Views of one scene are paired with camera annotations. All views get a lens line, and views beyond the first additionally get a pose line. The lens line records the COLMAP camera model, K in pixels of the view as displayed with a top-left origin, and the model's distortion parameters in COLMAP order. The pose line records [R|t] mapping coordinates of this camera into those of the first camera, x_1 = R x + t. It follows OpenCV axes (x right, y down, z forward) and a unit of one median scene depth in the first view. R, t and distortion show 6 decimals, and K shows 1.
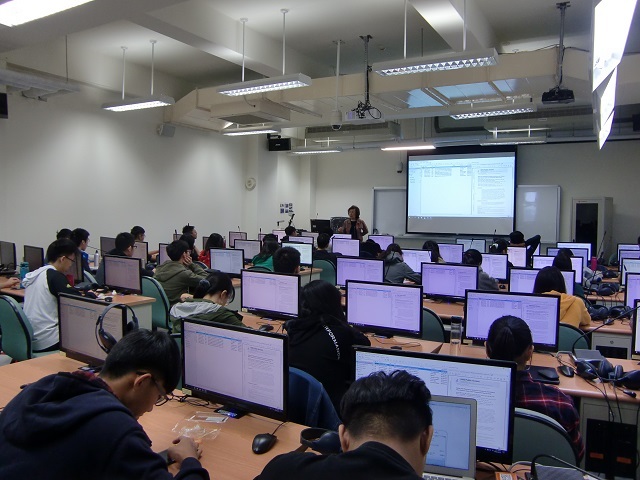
lens RADIAL K [[499.9, 0, 320.0], [0, 499.9, 240.0], [0, 0, 1]] dist [-0.109976, 0.077536]
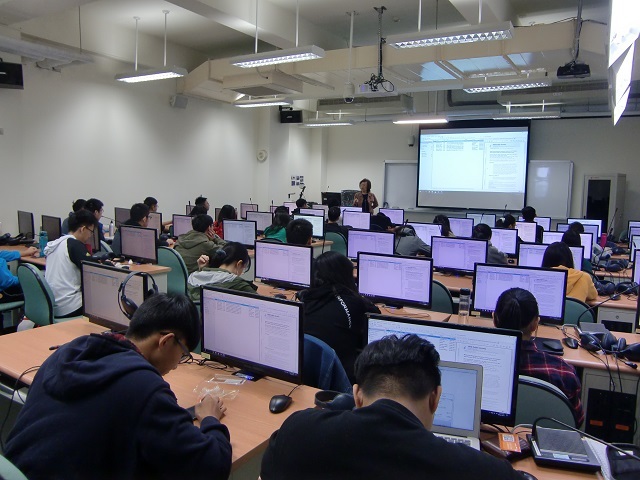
lens RADIAL K [[499.9, 0, 320.0], [0, 499.9, 240.0], [0, 0, 1]] dist [-0.109976, 0.077536]
pose [[0.999748, 0.012668, -0.018535, -0.003811], [-0.011642, 0.998450, 0.054423, 0.000610], [0.019196, -0.054193, 0.998346, -0.012825]]
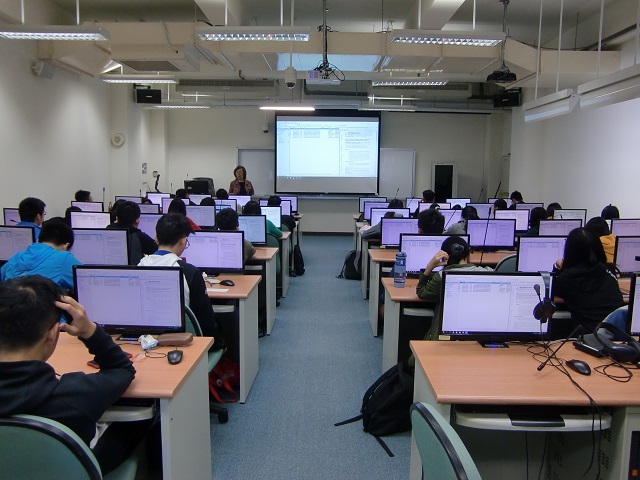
lens RADIAL K [[499.9, 0, 320.0], [0, 499.9, 240.0], [0, 0, 1]] dist [-0.109976, 0.077536]
pose [[0.872063, -0.063826, 0.485214, -0.473229], [0.024068, 0.995853, 0.087739, -0.011018], [-0.488802, -0.064835, 0.869982, 0.133230]]
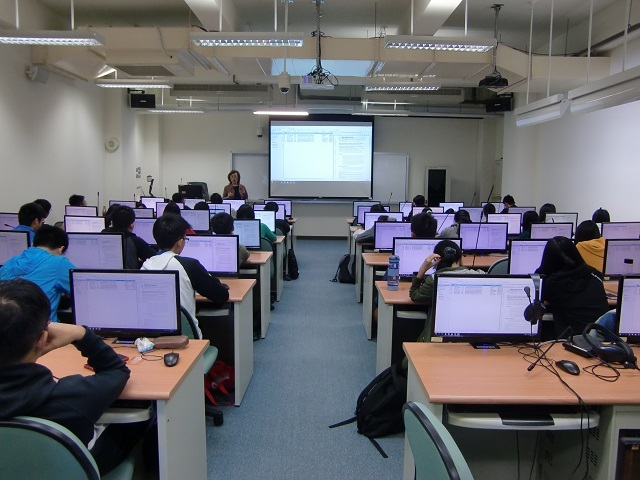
lens RADIAL K [[499.9, 0, 320.0], [0, 499.9, 240.0], [0, 0, 1]] dist [-0.109976, 0.077536]
pose [[0.865997, -0.061719, 0.496226, -0.476084], [0.025287, 0.996489, 0.079810, -0.011171], [-0.499410, -0.056567, 0.864517, 0.128380]]
